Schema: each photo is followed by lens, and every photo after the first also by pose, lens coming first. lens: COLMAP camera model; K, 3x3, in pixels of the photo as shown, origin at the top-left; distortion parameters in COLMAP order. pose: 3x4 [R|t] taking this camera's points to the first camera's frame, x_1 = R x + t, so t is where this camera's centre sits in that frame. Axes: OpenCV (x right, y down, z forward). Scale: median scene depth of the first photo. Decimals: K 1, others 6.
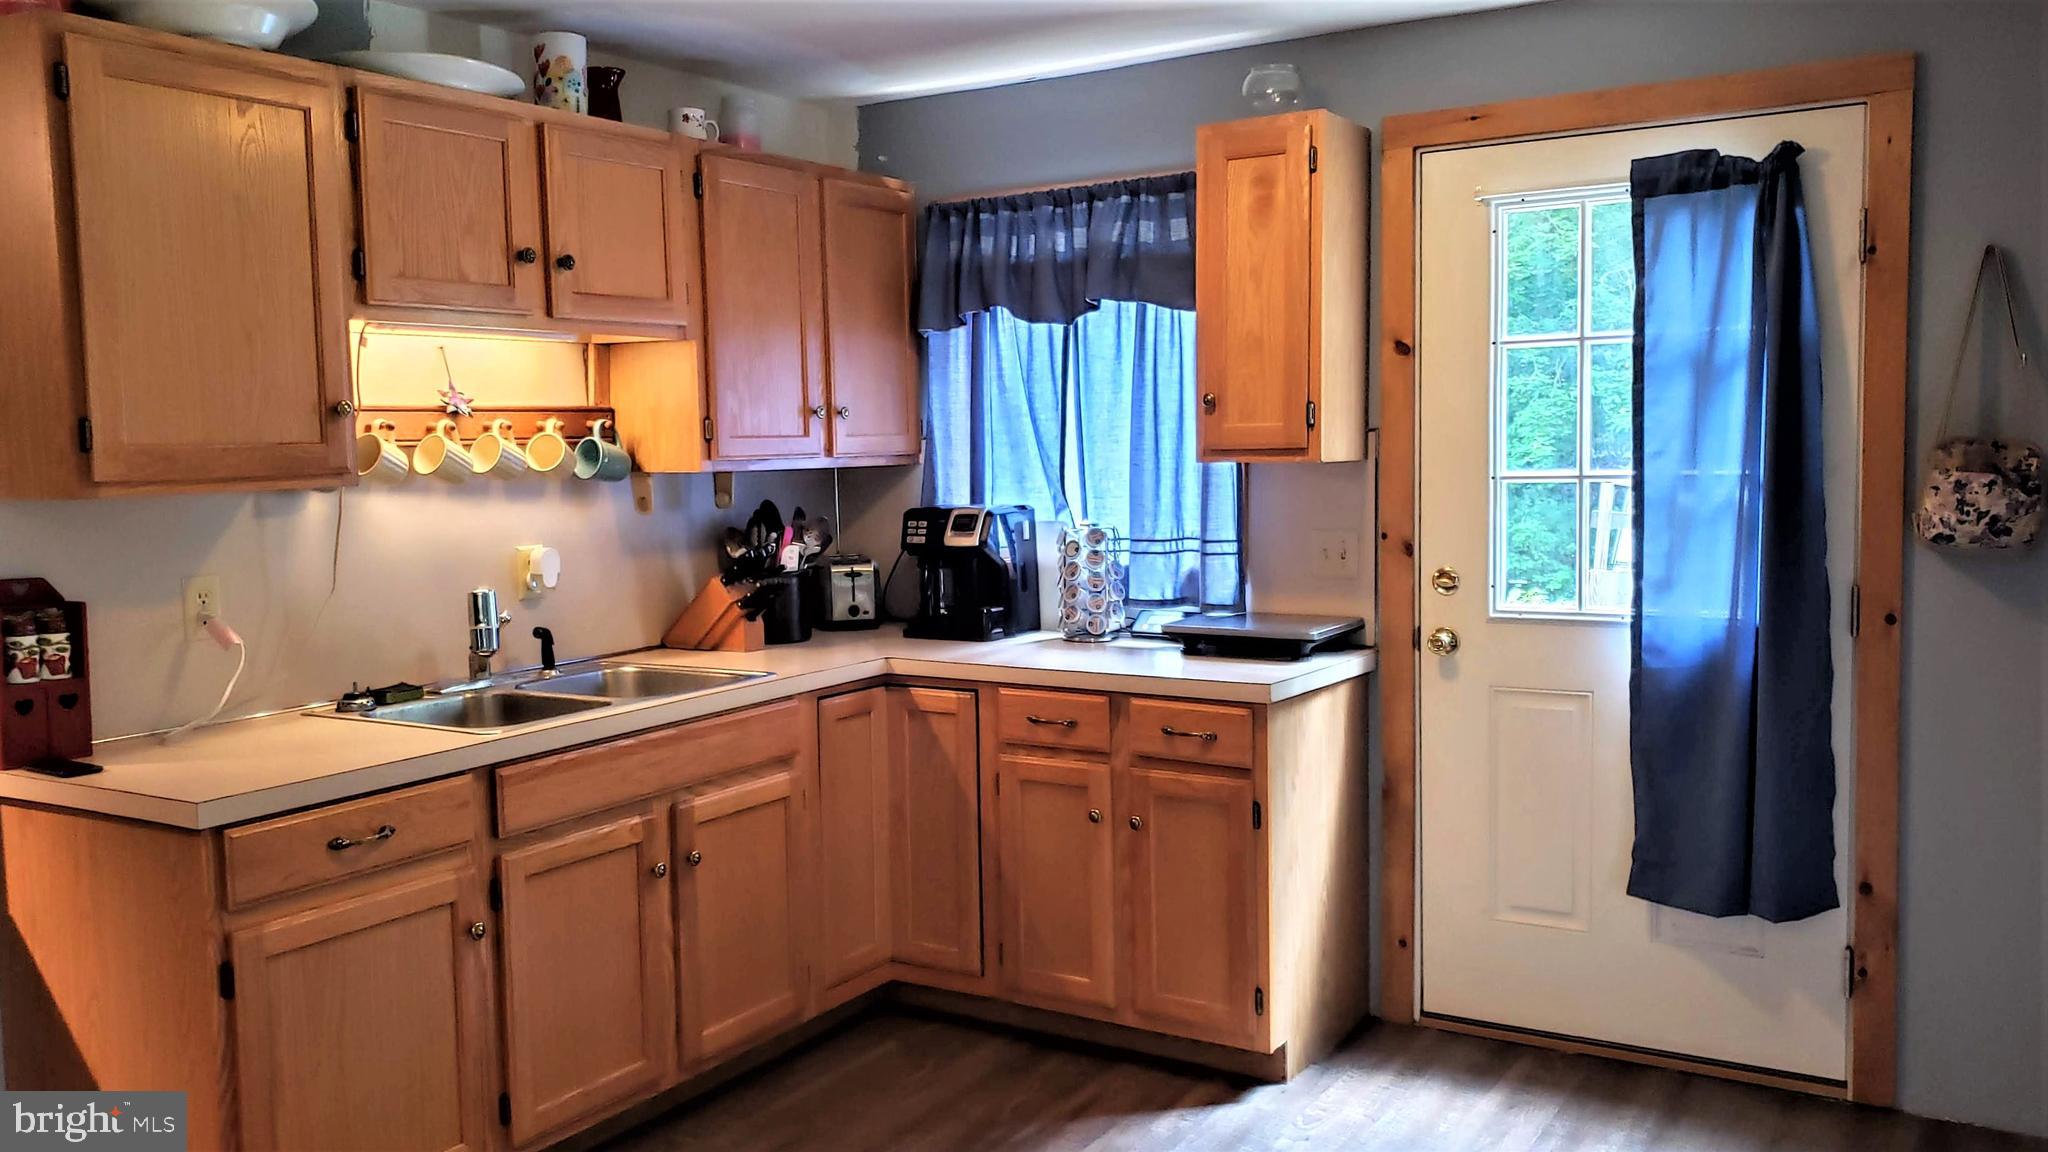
lens RADIAL K [[1688.9, 0, 1022.8], [0, 1688.9, 621.2], [0, 0, 1]] dist [0.101116, -0.188958]
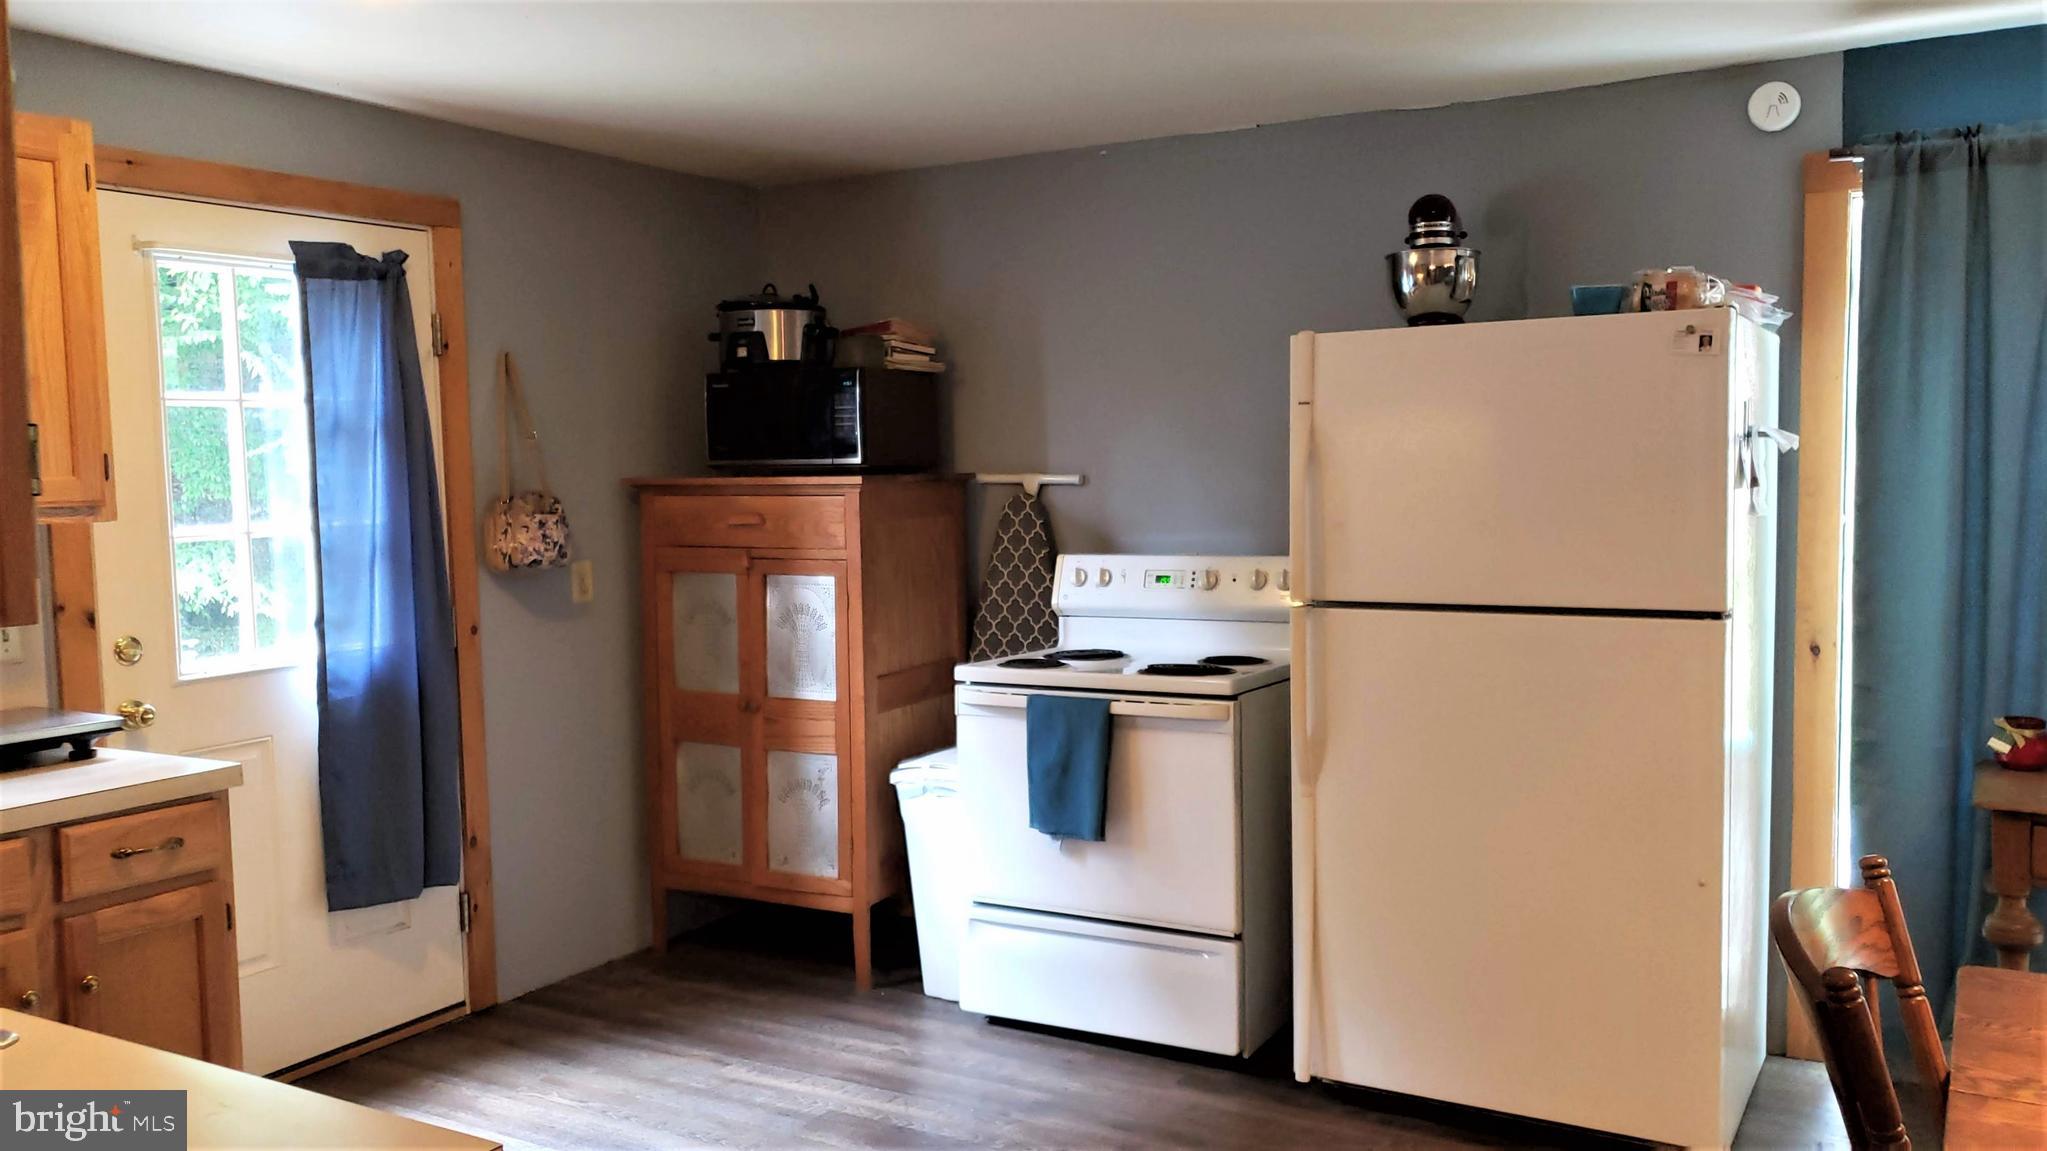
lens RADIAL K [[1688.1, 0, 1022.3], [0, 1688.1, 620.7], [0, 0, 1]] dist [0.101116, -0.188958]
pose [[-0.049481, -0.080275, 0.995544, -0.753891], [0.126690, 0.988209, 0.085981, -0.062456], [-0.990708, 0.130380, -0.038727, 0.594279]]
